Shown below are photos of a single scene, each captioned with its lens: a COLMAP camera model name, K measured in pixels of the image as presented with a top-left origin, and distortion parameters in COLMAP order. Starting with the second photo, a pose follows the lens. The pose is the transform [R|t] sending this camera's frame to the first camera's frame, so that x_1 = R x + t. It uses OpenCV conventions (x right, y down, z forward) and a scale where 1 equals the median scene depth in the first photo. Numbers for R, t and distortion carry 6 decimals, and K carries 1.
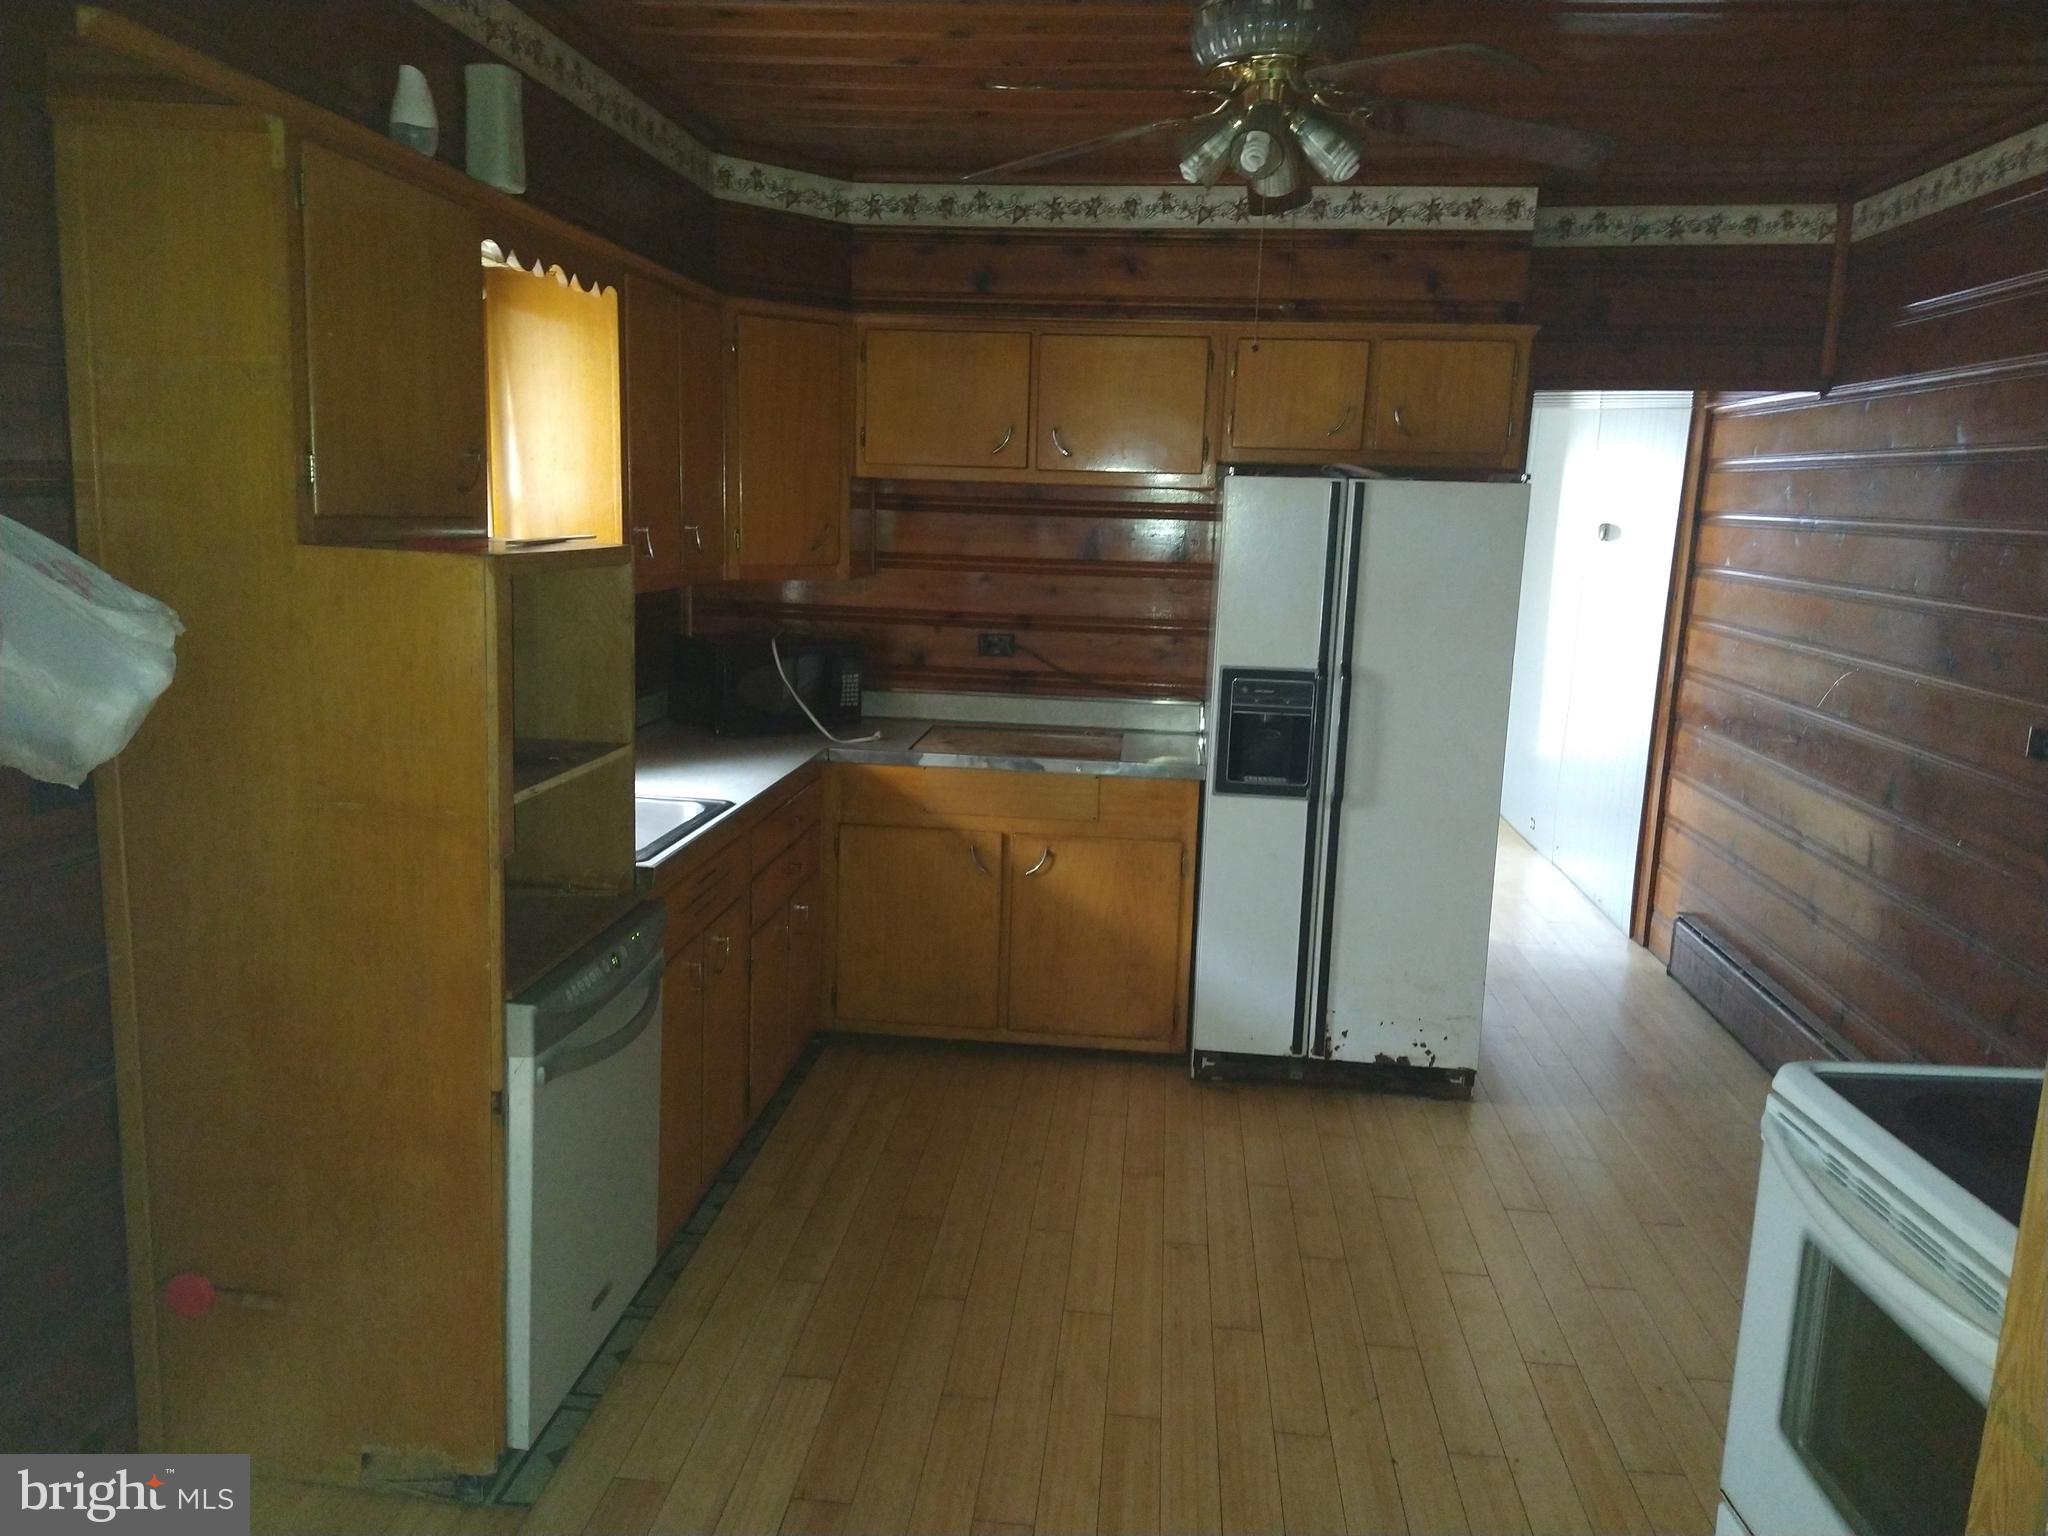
lens RADIAL K [[1519.8, 0, 1006.8], [0, 1519.8, 766.8], [0, 0, 1]] dist [0.094705, -0.119759]
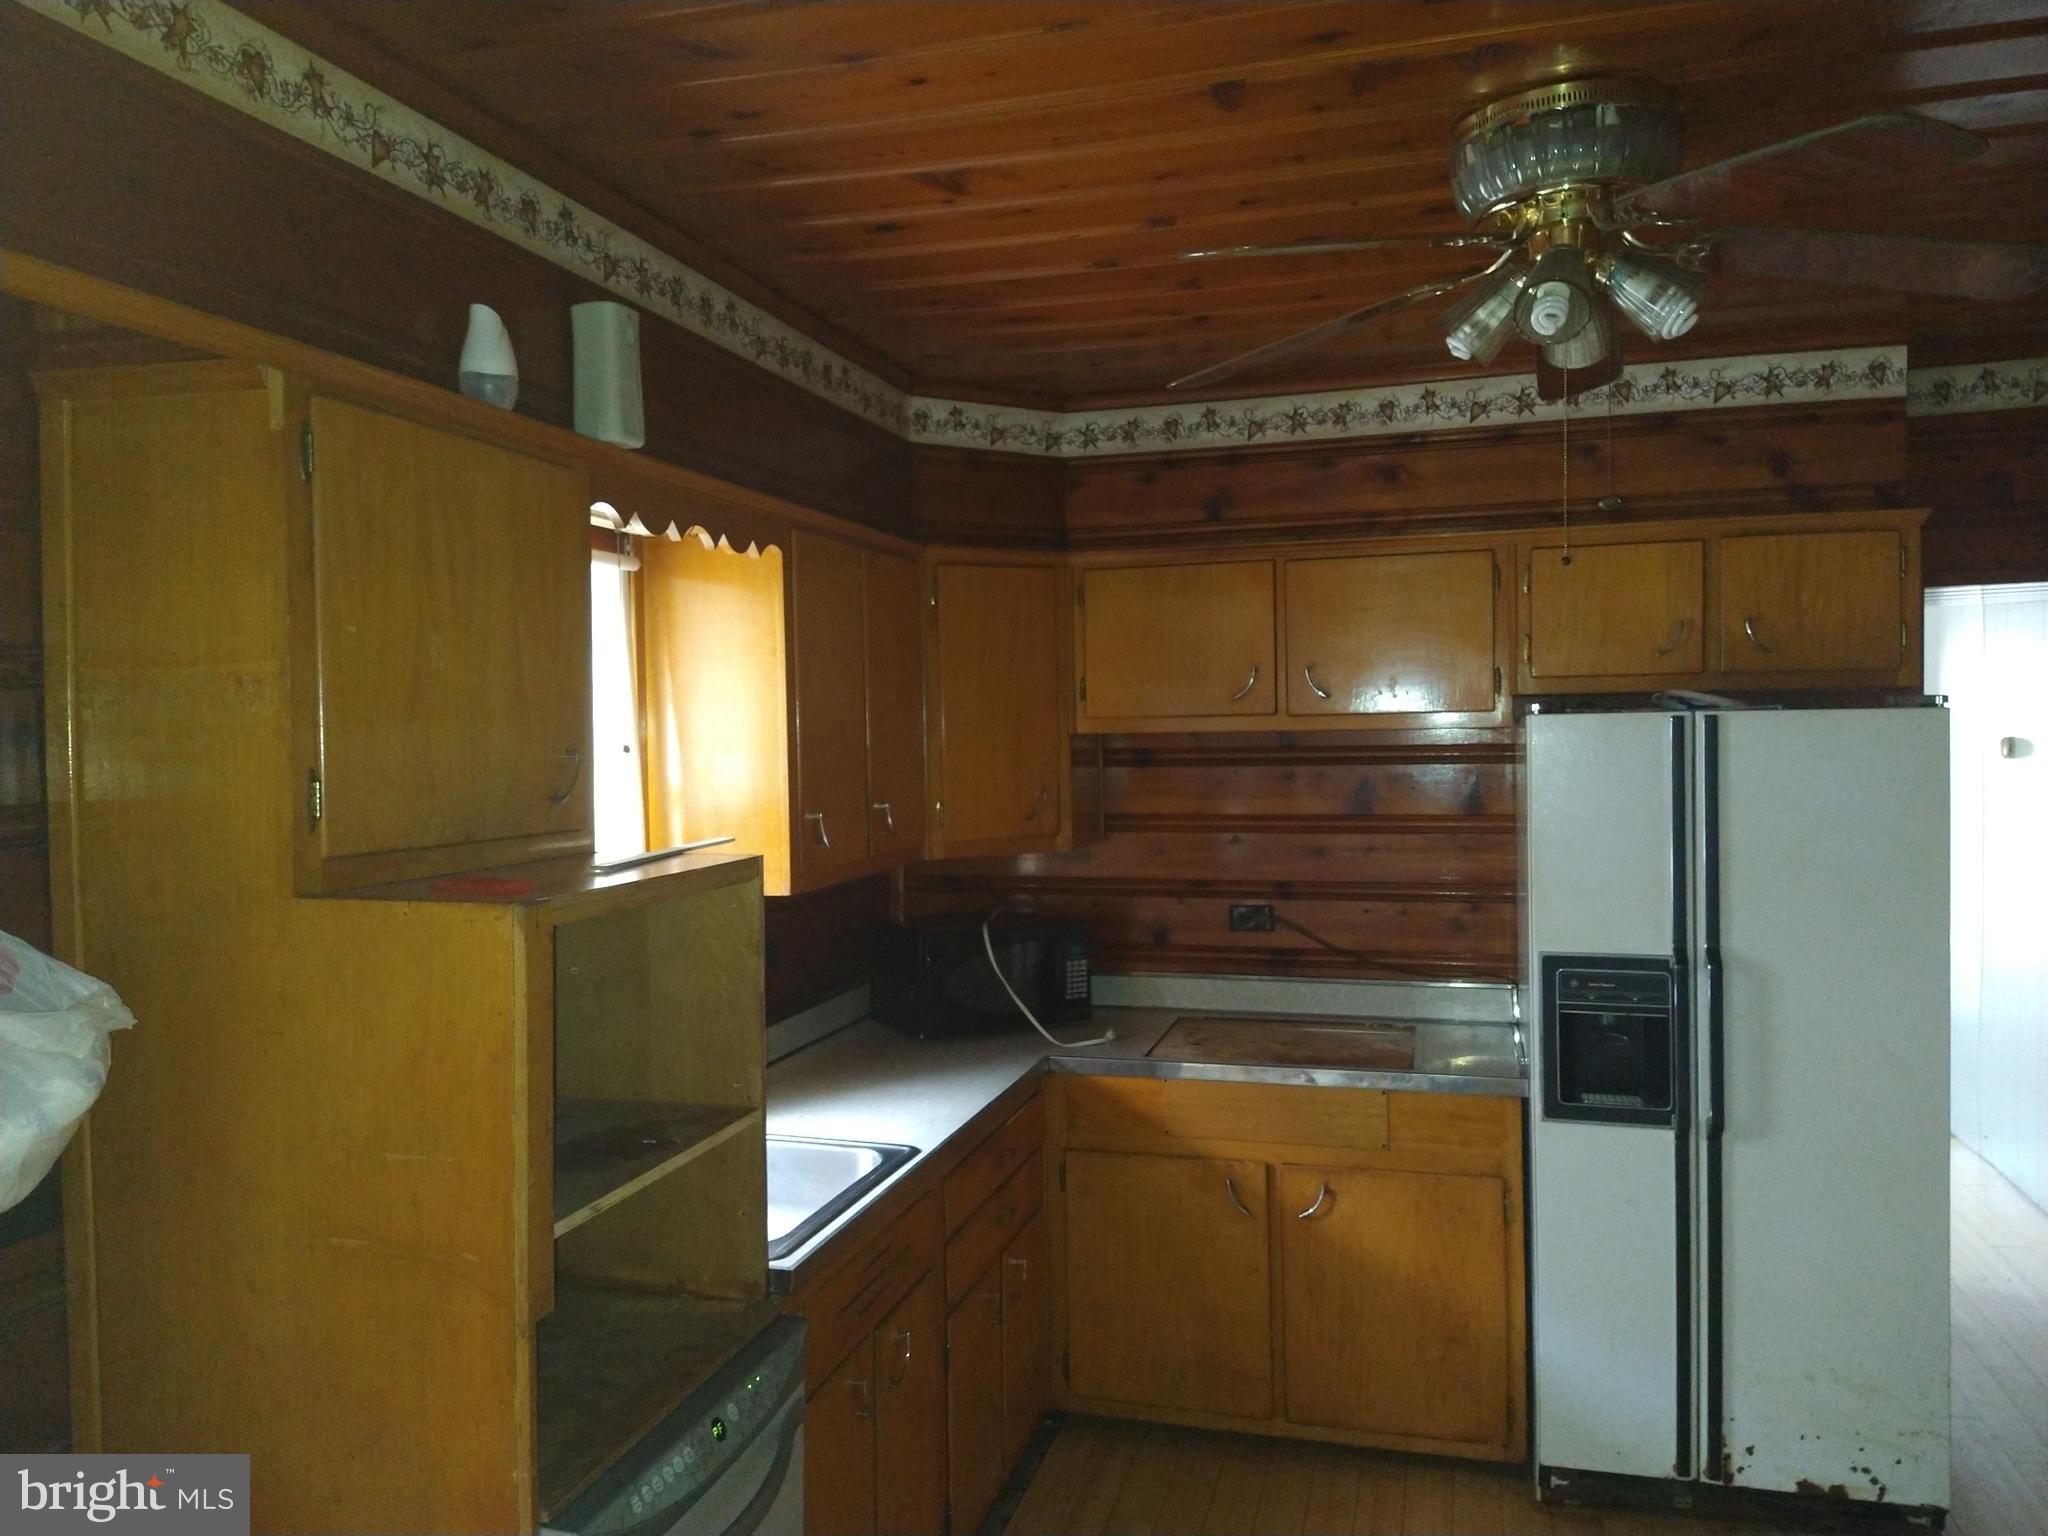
lens RADIAL K [[1519.8, 0, 1006.1], [0, 1519.8, 765.9], [0, 0, 1]] dist [0.094705, -0.119759]
pose [[0.983028, -0.044449, -0.177987, 0.016009], [0.017744, 0.988692, -0.148907, -0.047225], [0.182593, 0.143221, 0.972701, 0.165174]]
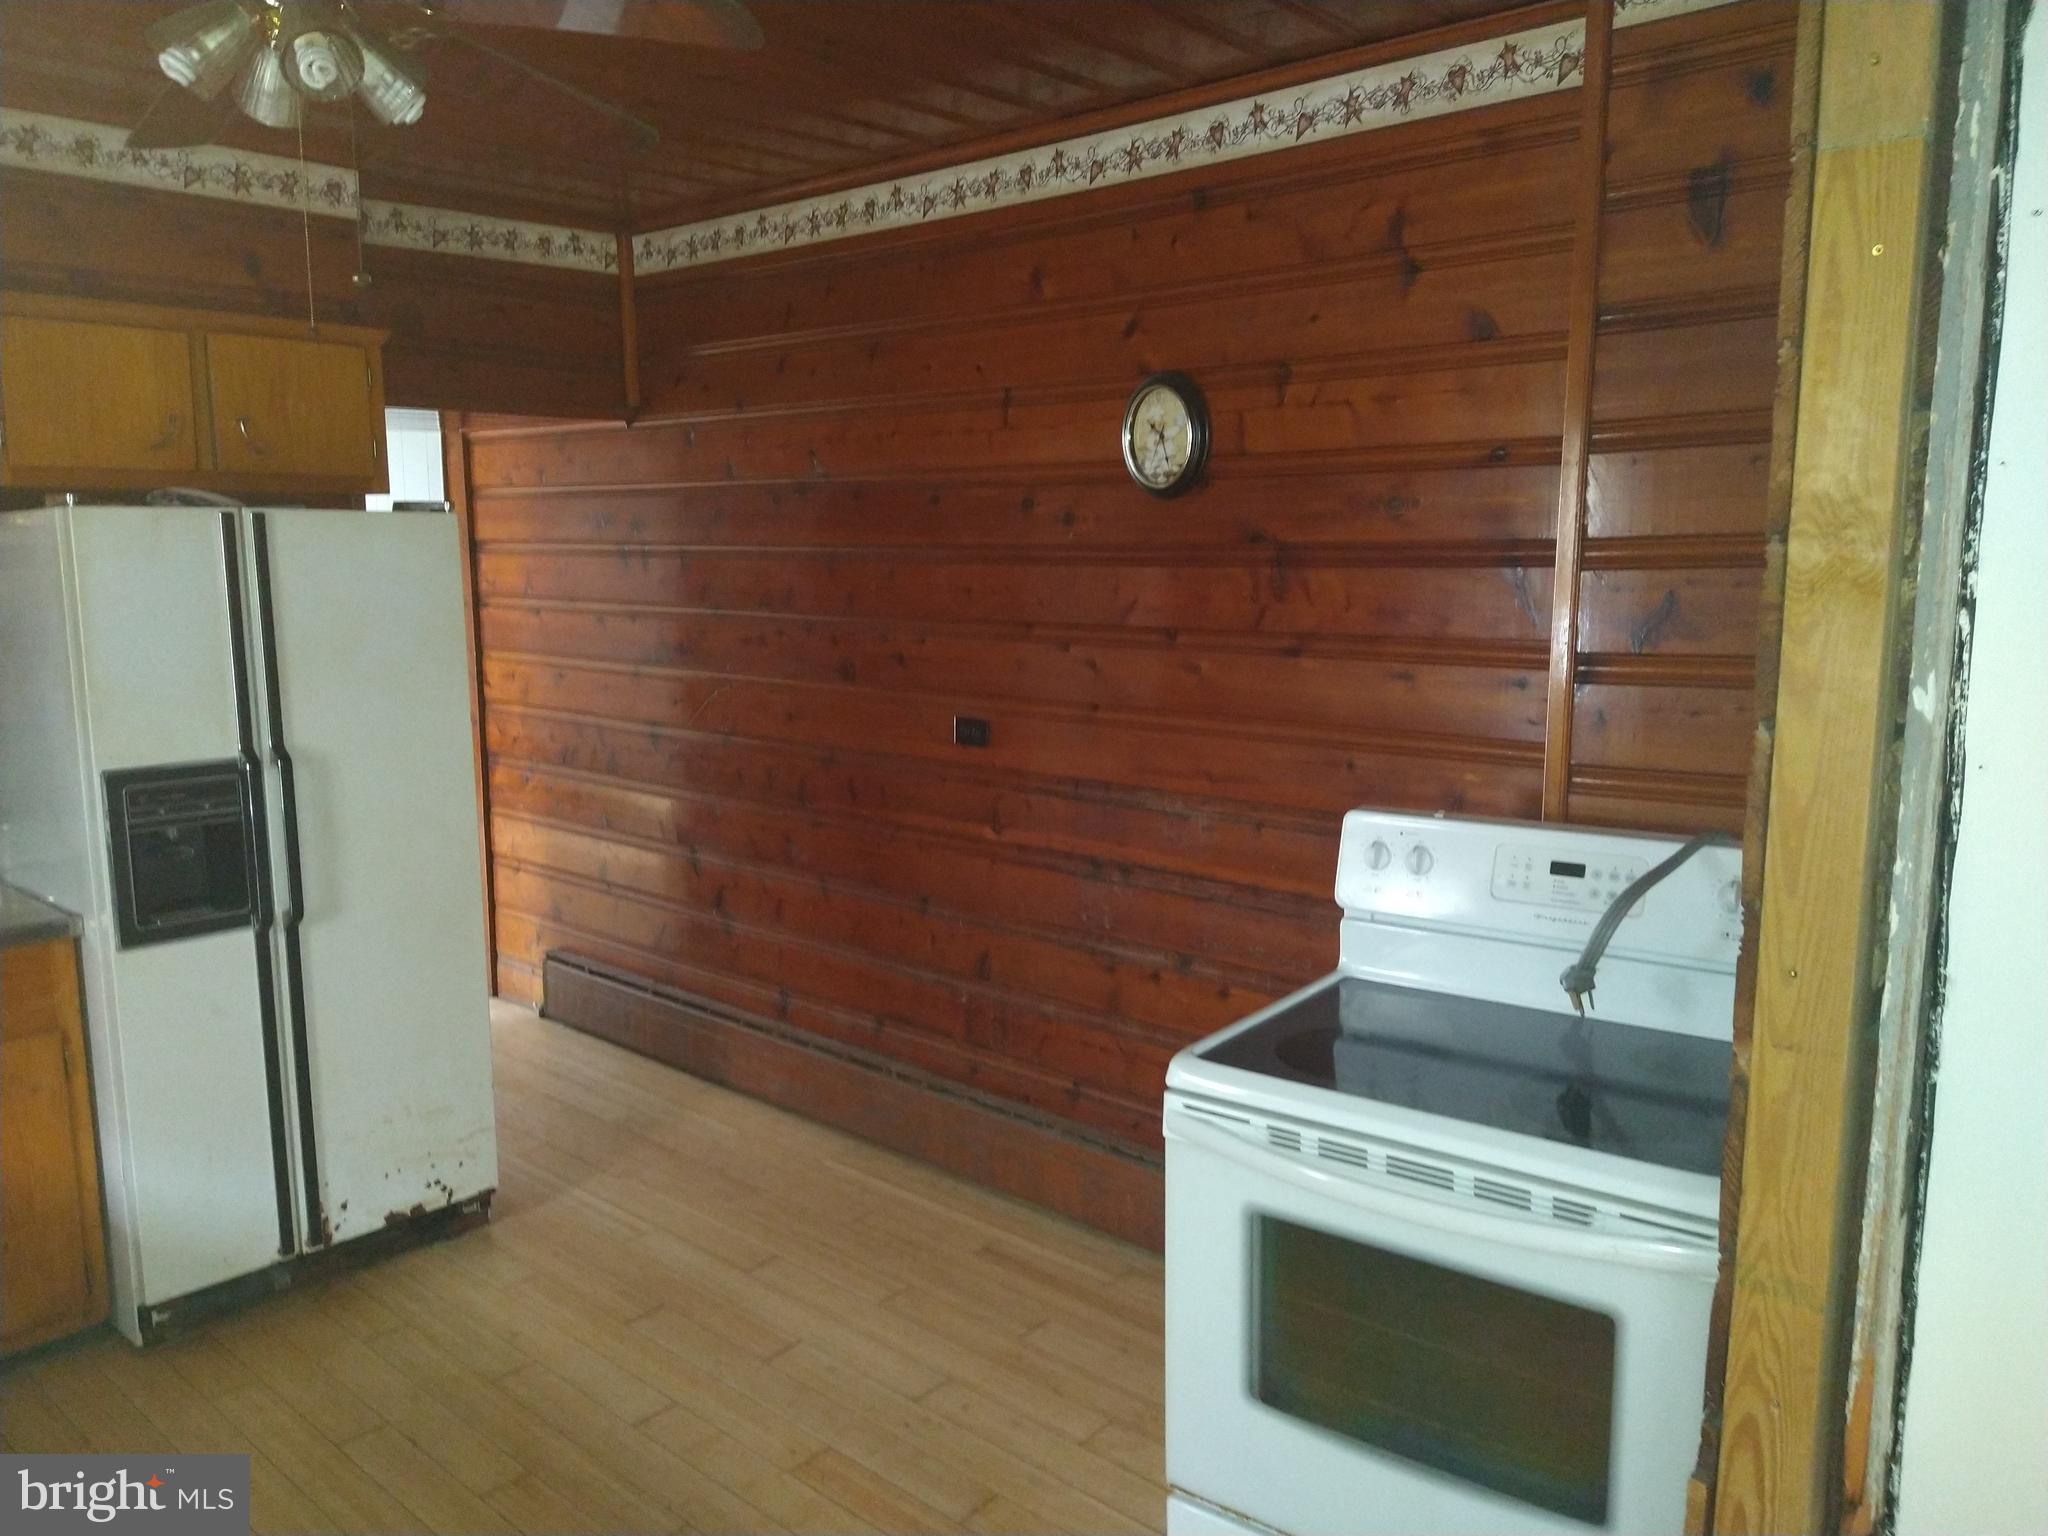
lens RADIAL K [[1519.8, 0, 1039.5], [0, 1519.8, 760.2], [0, 0, 1]] dist [0.094705, -0.119759]
pose [[0.585849, -0.149149, 0.796577, -0.173322], [0.165184, 0.984261, 0.062804, -0.043613], [-0.793407, 0.094788, 0.601266, 0.215182]]
